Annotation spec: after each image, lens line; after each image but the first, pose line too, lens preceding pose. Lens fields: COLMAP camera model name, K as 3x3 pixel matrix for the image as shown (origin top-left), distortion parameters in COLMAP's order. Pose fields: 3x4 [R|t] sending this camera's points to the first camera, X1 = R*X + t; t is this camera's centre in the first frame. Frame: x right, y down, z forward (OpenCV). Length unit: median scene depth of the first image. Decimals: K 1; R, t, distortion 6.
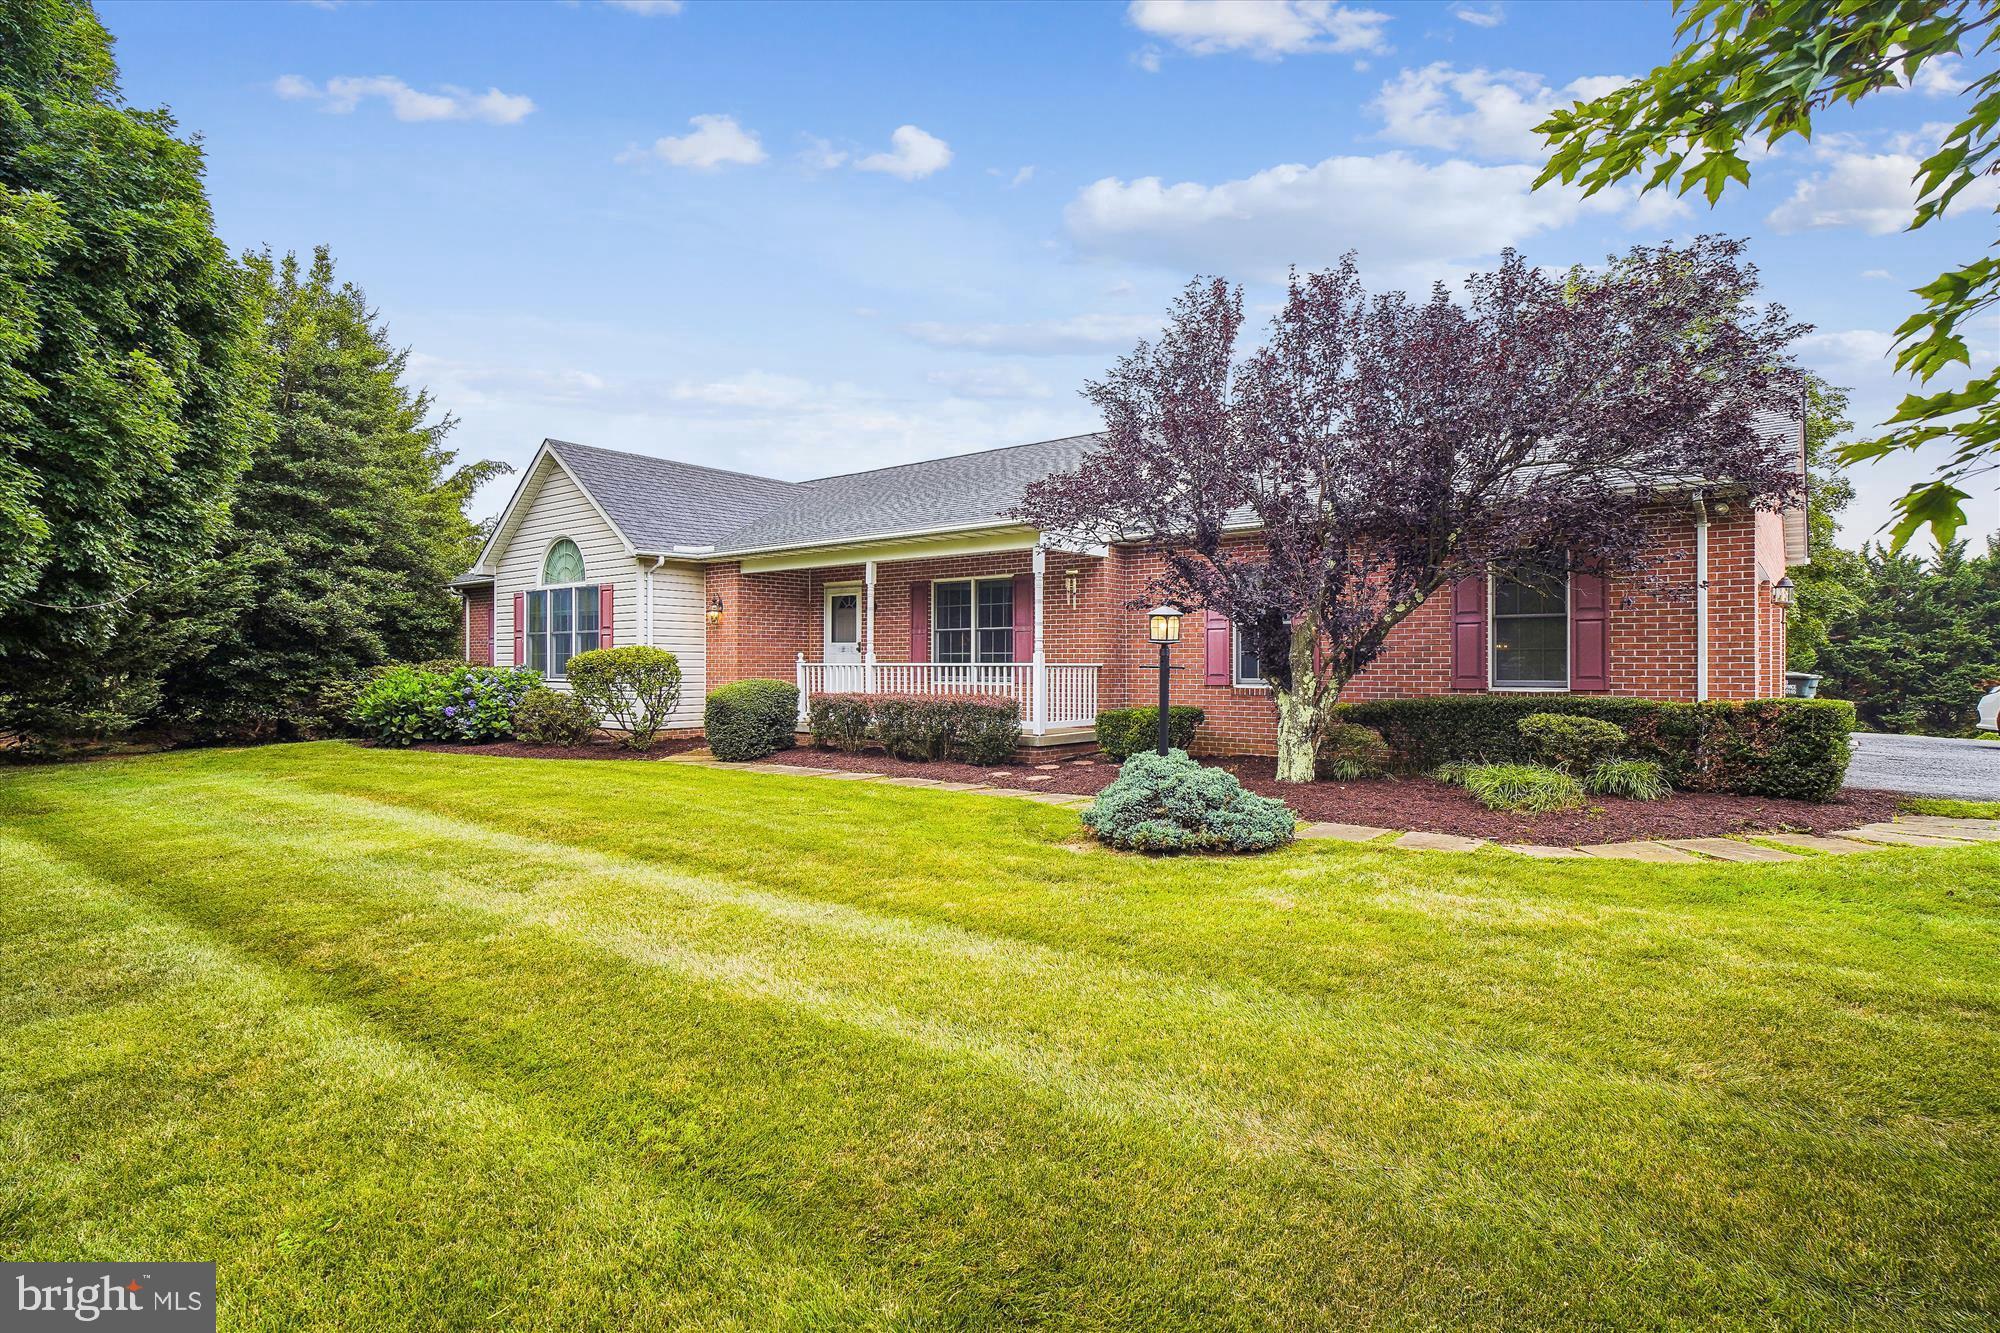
lens RADIAL K [[1113.4, 0, 996.7], [0, 1113.4, 647.3], [0, 0, 1]] dist [-0.037818, 0.001277]
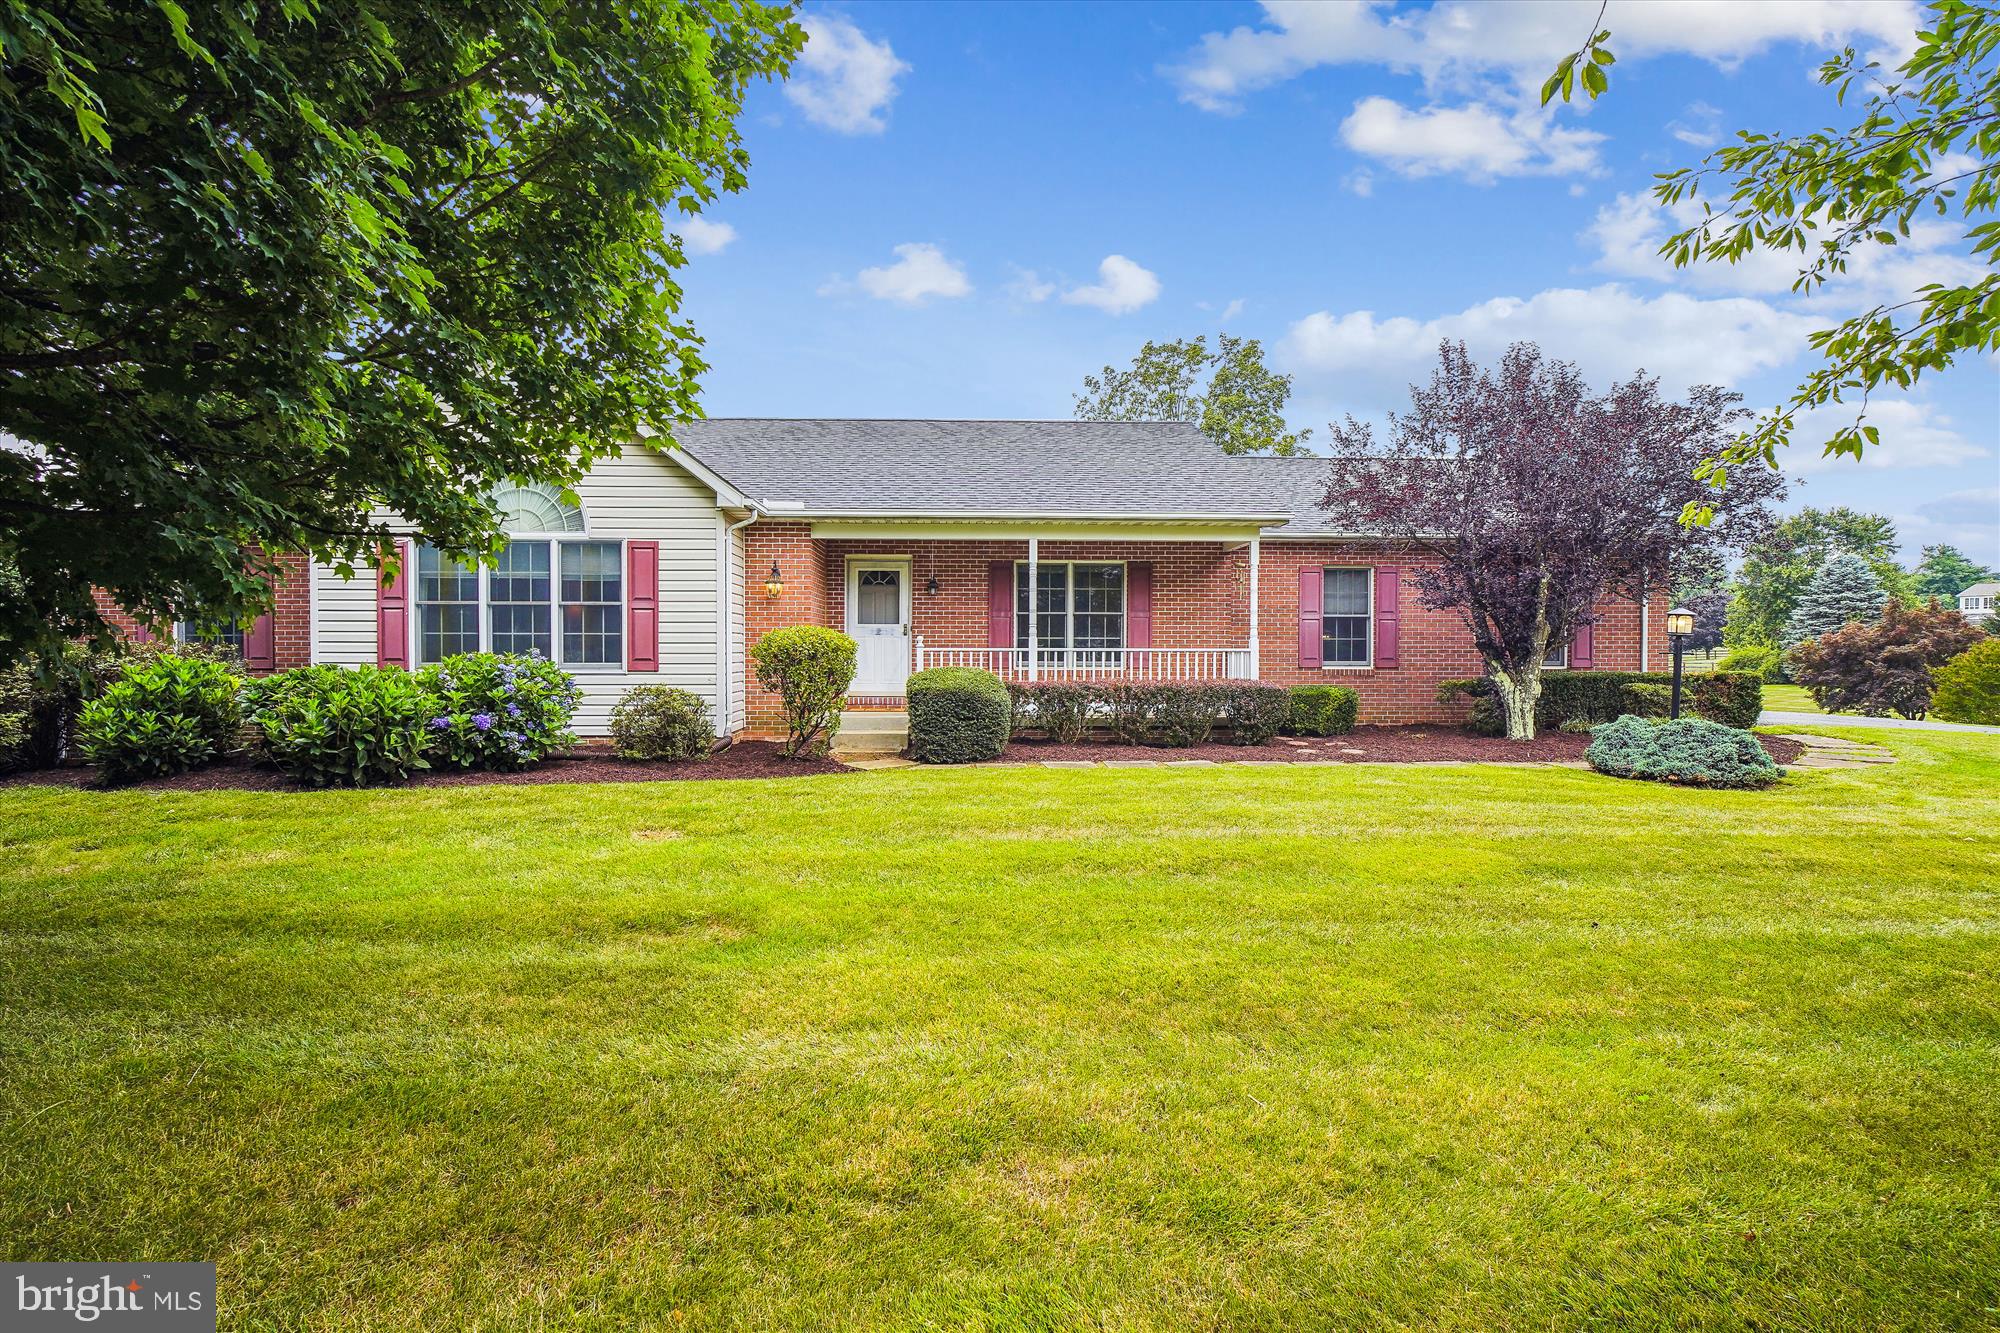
lens RADIAL K [[1113.4, 0, 996.7], [0, 1113.4, 647.3], [0, 0, 1]] dist [-0.037818, 0.001277]
pose [[0.714315, 0.002046, 0.699822, -0.757752], [-0.012368, 0.999876, 0.009701, 0.004577], [-0.699715, -0.015585, 0.714252, 0.340909]]
